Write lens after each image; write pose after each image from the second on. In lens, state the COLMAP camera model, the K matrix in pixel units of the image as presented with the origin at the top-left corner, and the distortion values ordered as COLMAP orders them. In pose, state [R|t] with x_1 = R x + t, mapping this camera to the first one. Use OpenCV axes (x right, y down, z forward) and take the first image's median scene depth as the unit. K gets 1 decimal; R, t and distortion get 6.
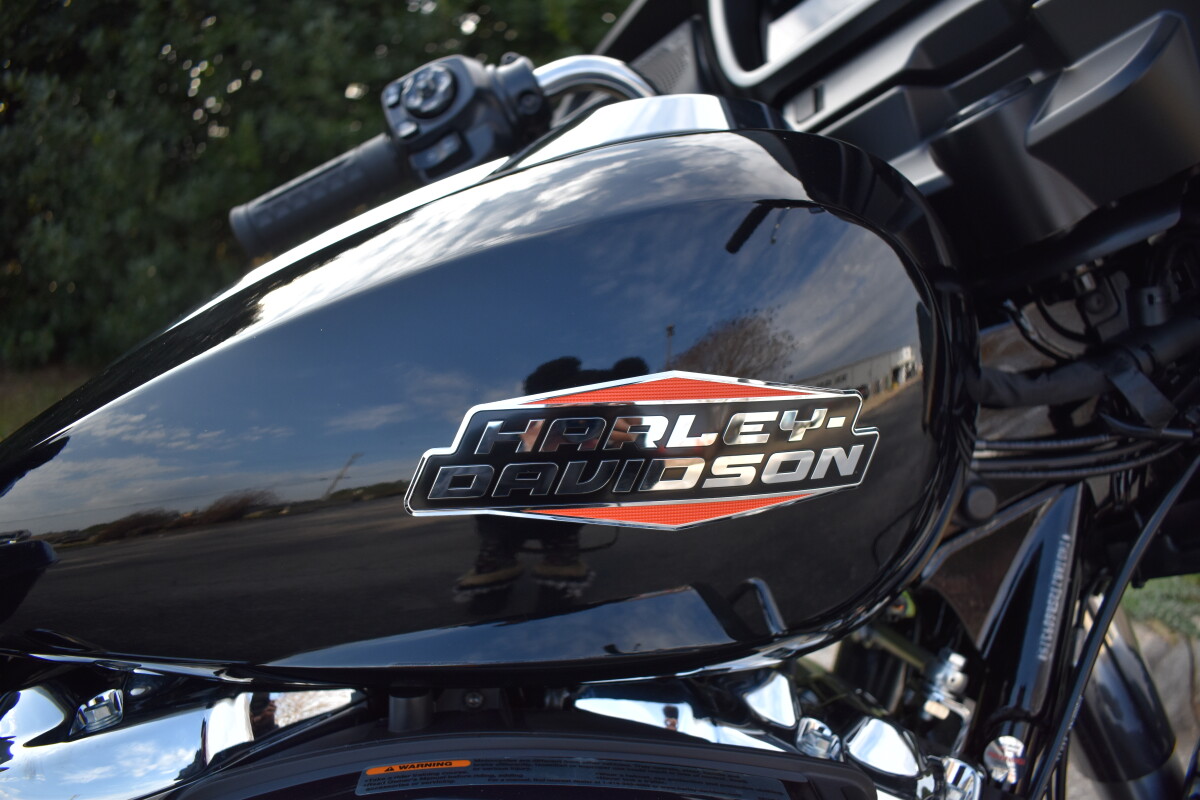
lens RADIAL K [[942.4, 0, 596.2], [0, 942.4, 399.4], [0, 0, 1]] dist [-0.092619, 0.014990]
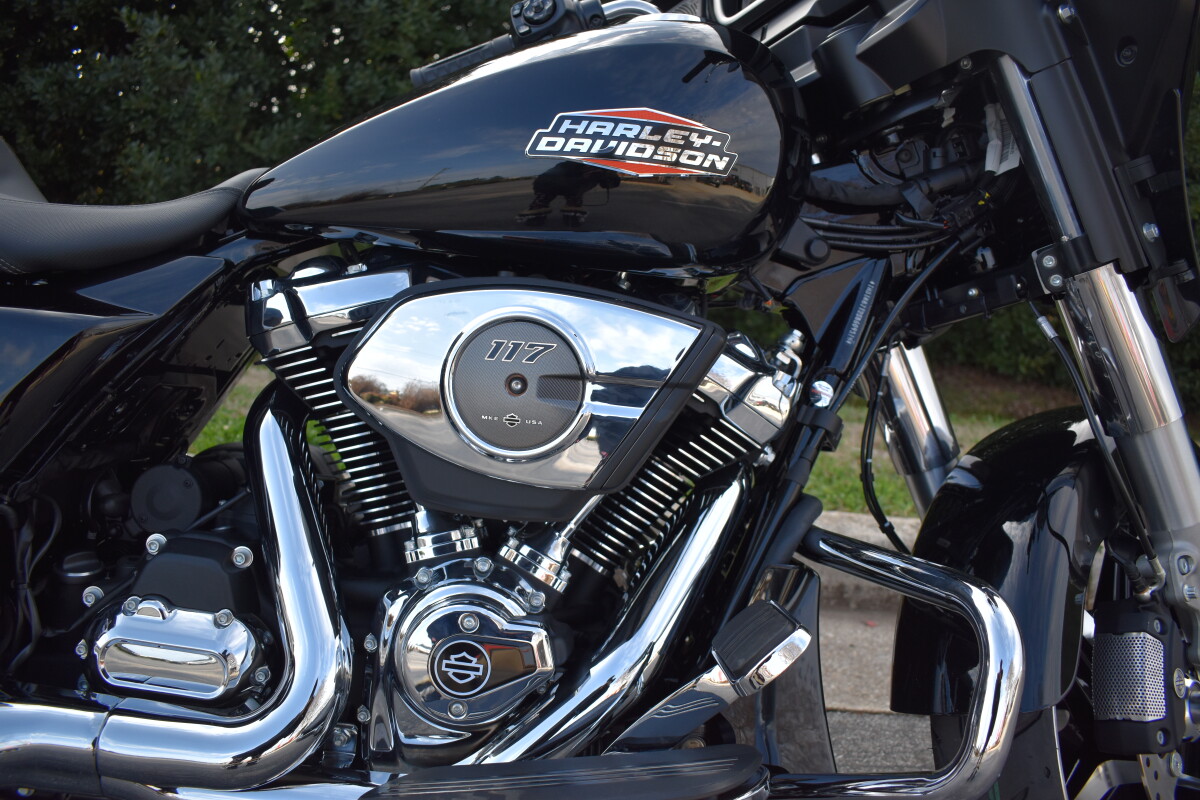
lens RADIAL K [[942.4, 0, 598.0], [0, 942.4, 401.8], [0, 0, 1]] dist [-0.092619, 0.014990]
pose [[0.993894, 0.105449, -0.032492, 0.007843], [-0.105282, 0.994419, 0.006812, 0.046292], [0.033029, -0.003350, 0.999449, -0.088738]]
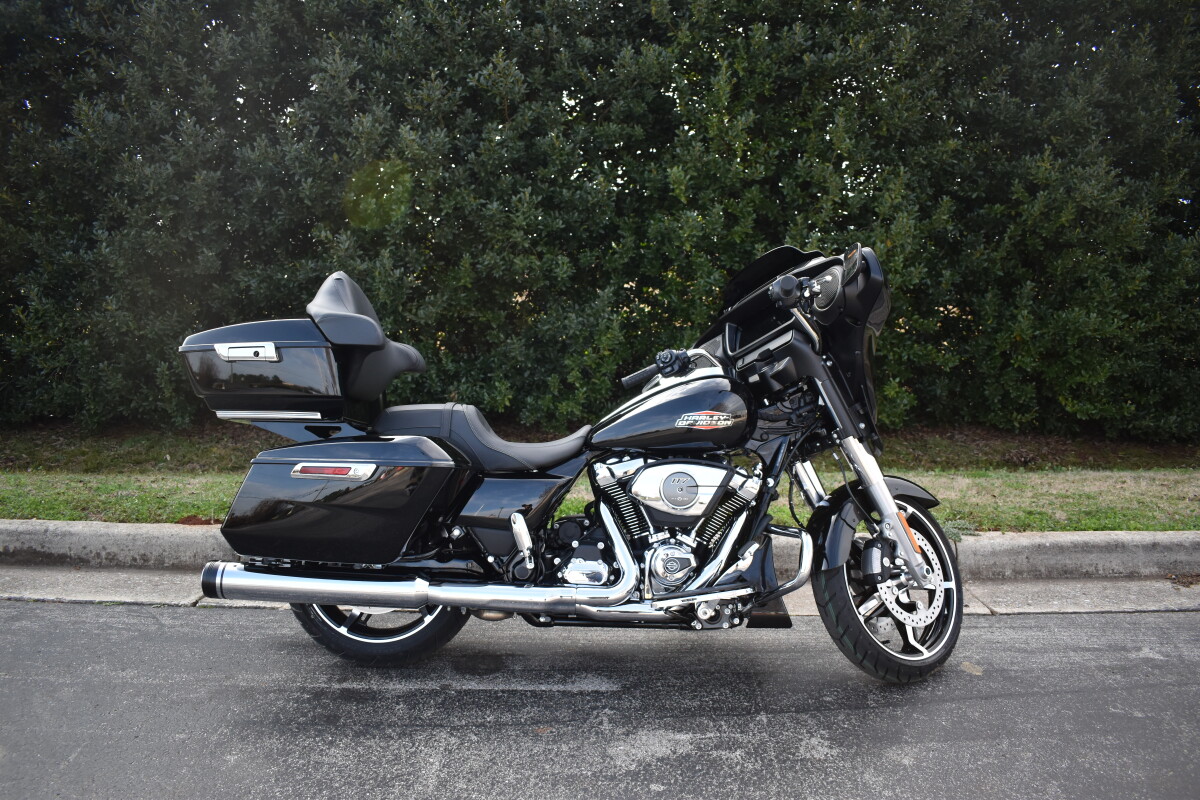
lens RADIAL K [[942.4, 0, 603.9], [0, 942.4, 400.0], [0, 0, 1]] dist [-0.092619, 0.014990]
pose [[0.994411, 0.012557, -0.104828, 0.003070], [-0.020084, 0.997270, -0.071055, 0.033496], [0.103650, 0.072763, 0.991949, -0.511571]]
